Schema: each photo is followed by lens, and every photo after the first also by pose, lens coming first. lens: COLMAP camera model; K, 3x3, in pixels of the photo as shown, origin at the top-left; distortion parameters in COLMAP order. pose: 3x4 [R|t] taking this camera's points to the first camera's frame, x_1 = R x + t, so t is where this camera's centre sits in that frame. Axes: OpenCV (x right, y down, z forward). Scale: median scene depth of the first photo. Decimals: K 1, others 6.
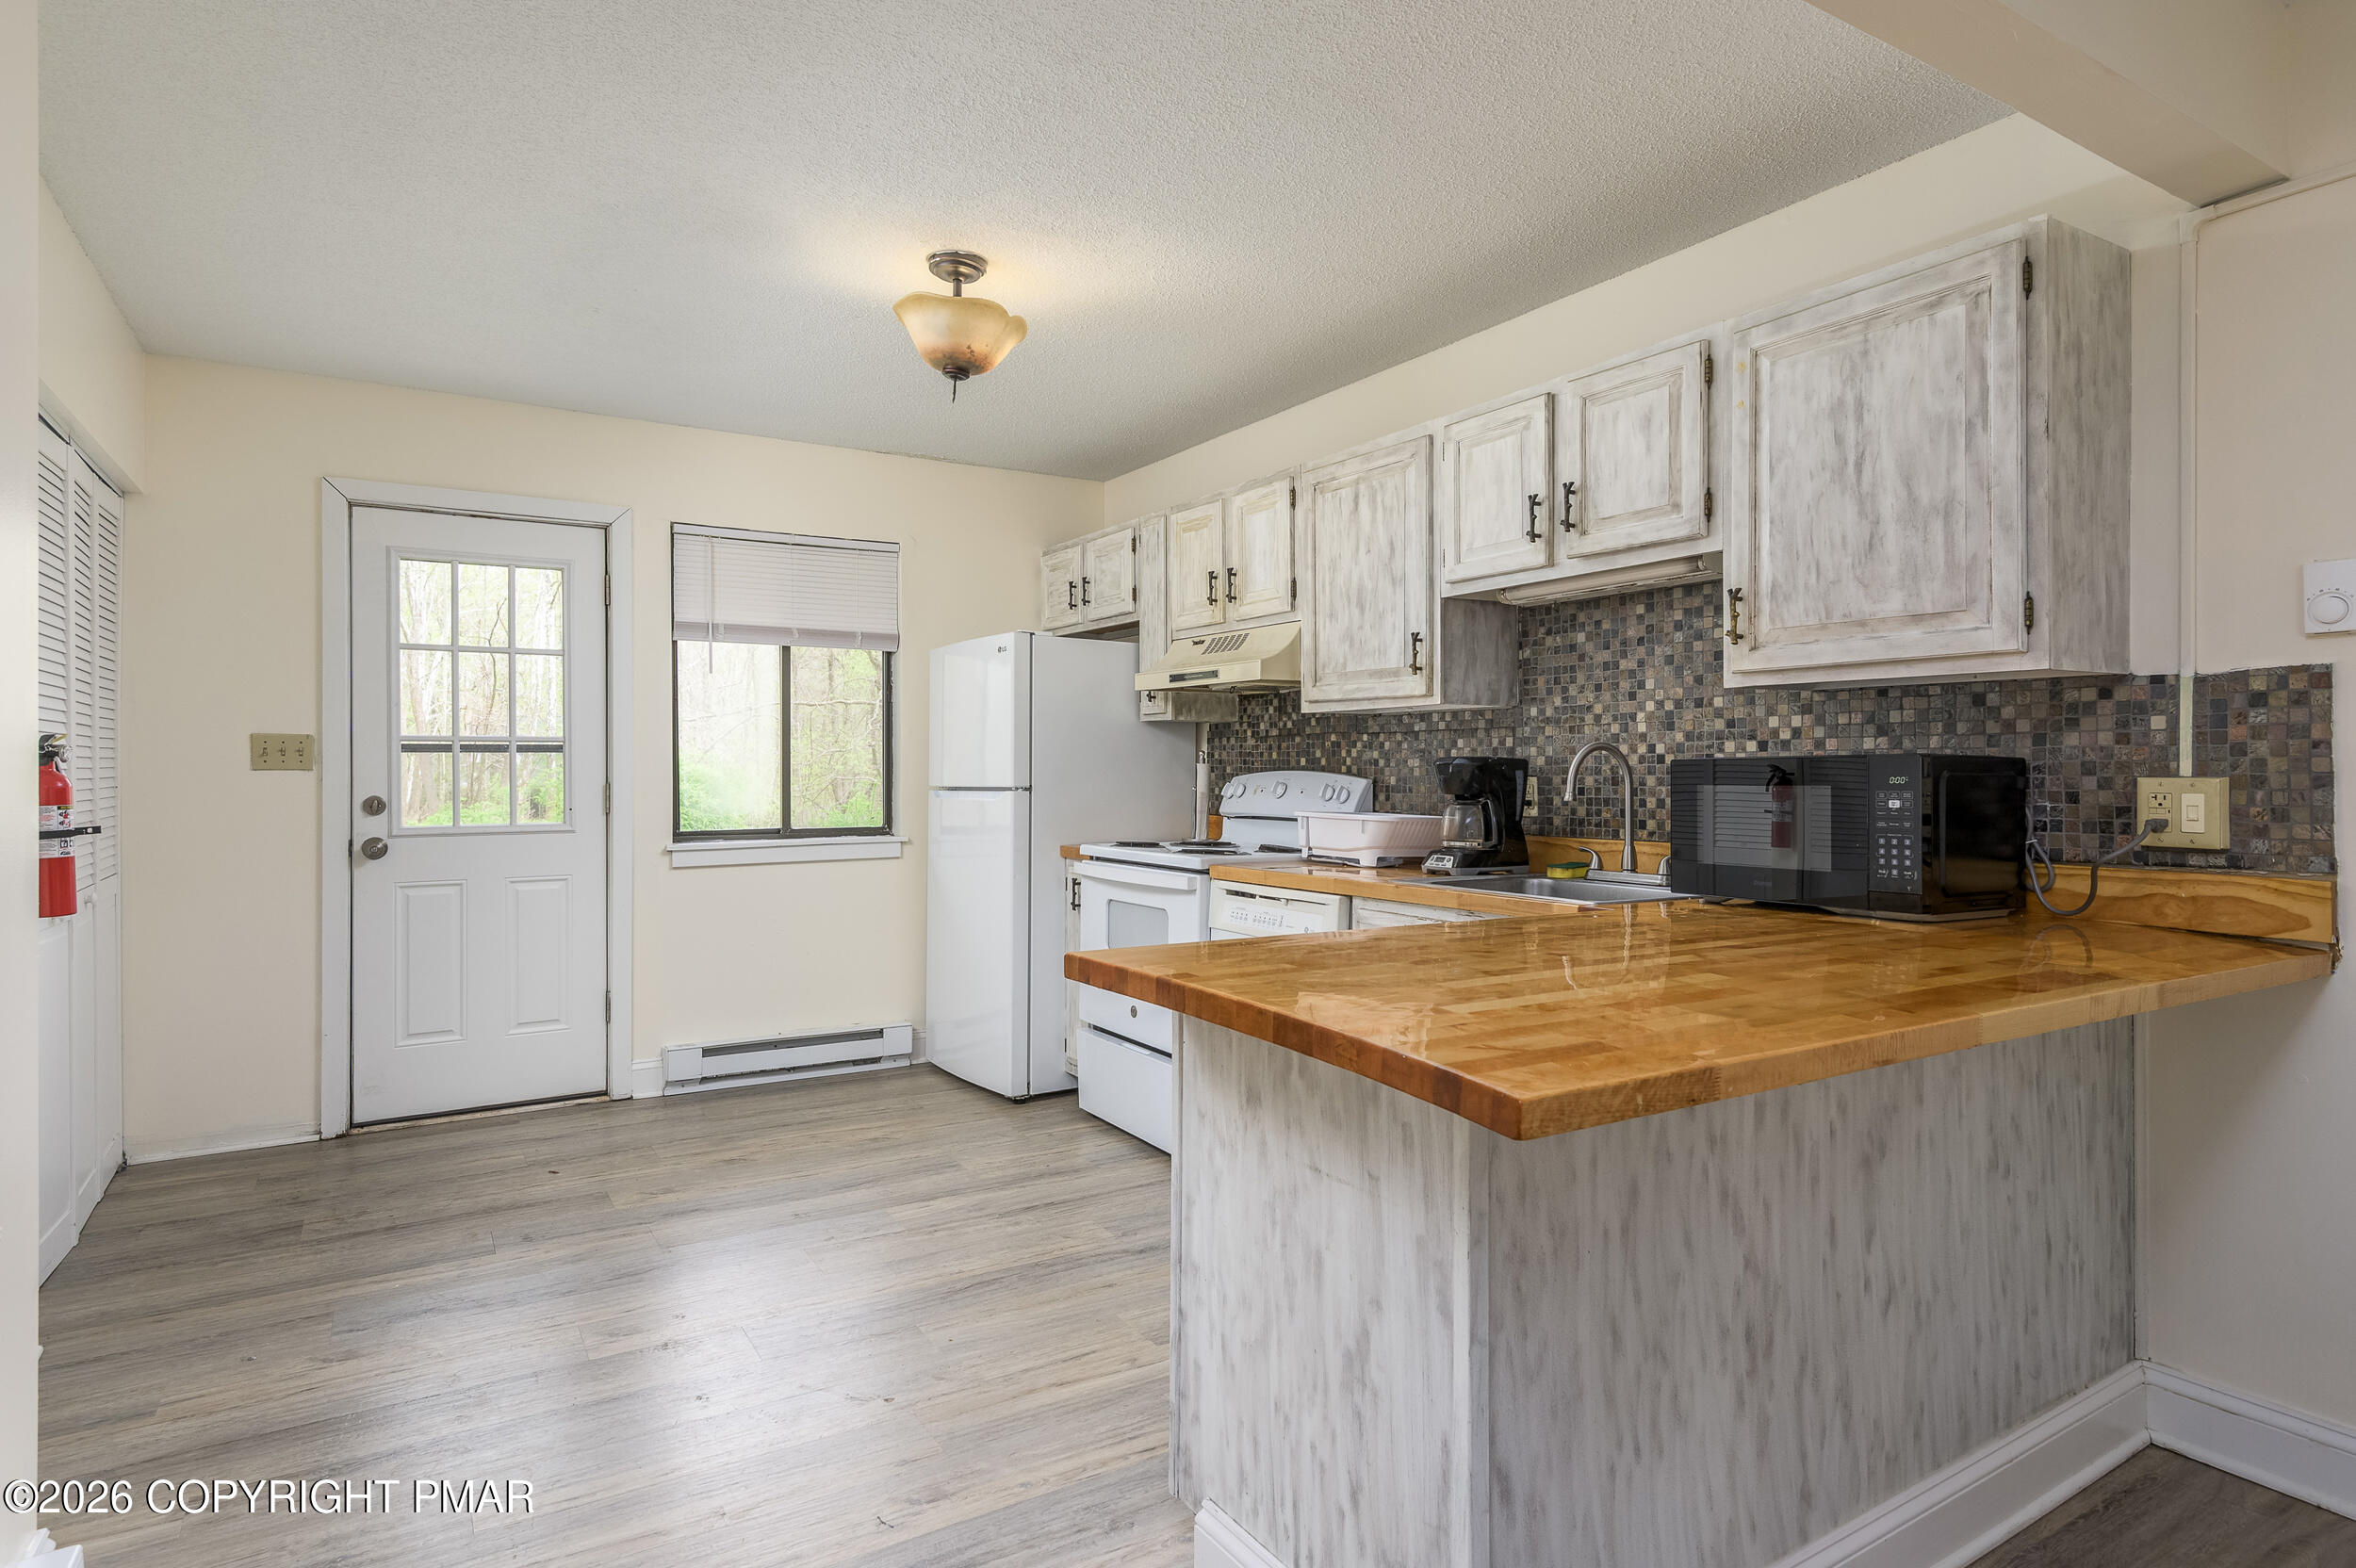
lens RADIAL K [[1257.0, 0, 1192.4], [0, 1257.0, 773.3], [0, 0, 1]] dist [0.030541, -0.013829]
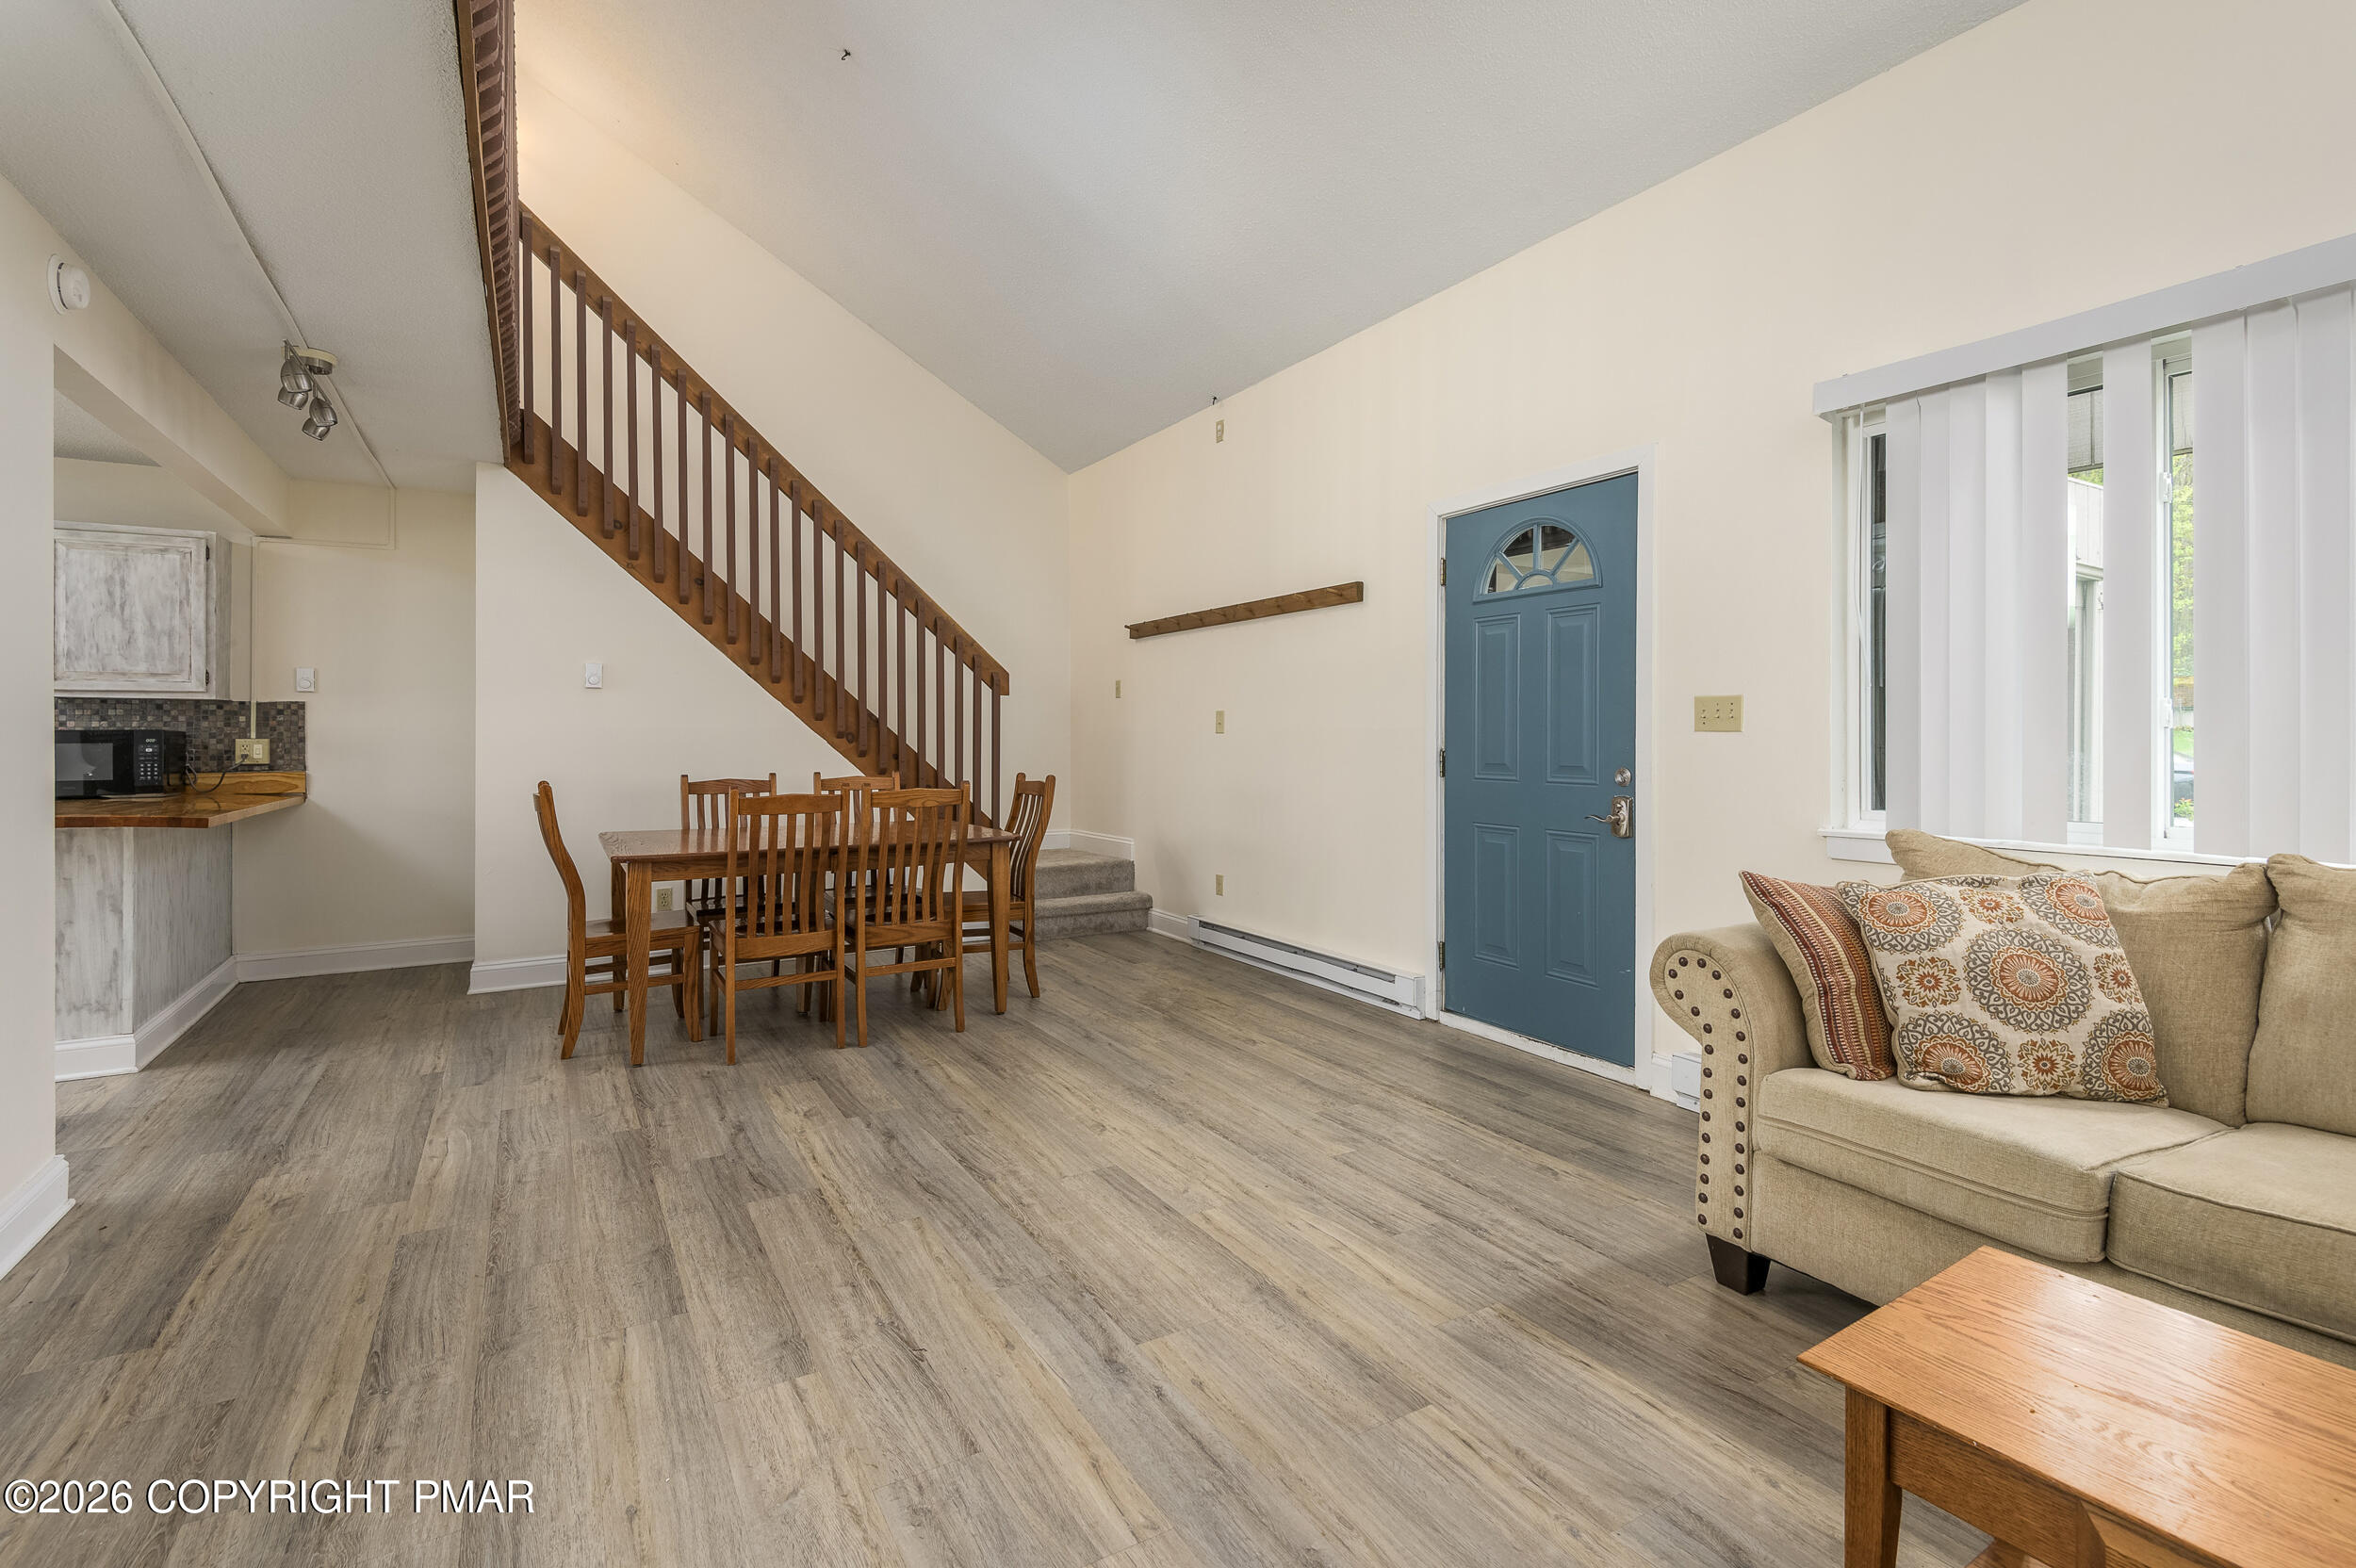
lens RADIAL K [[1098.2, 0, 1209.4], [0, 1098.2, 727.1], [0, 0, 1]] dist [0.019290, -0.009822]
pose [[0.011795, 0.010089, 0.999880, -1.173891], [0.003576, 0.999942, -0.010132, 0.006545], [-0.999924, 0.003695, 0.011758, -0.811031]]
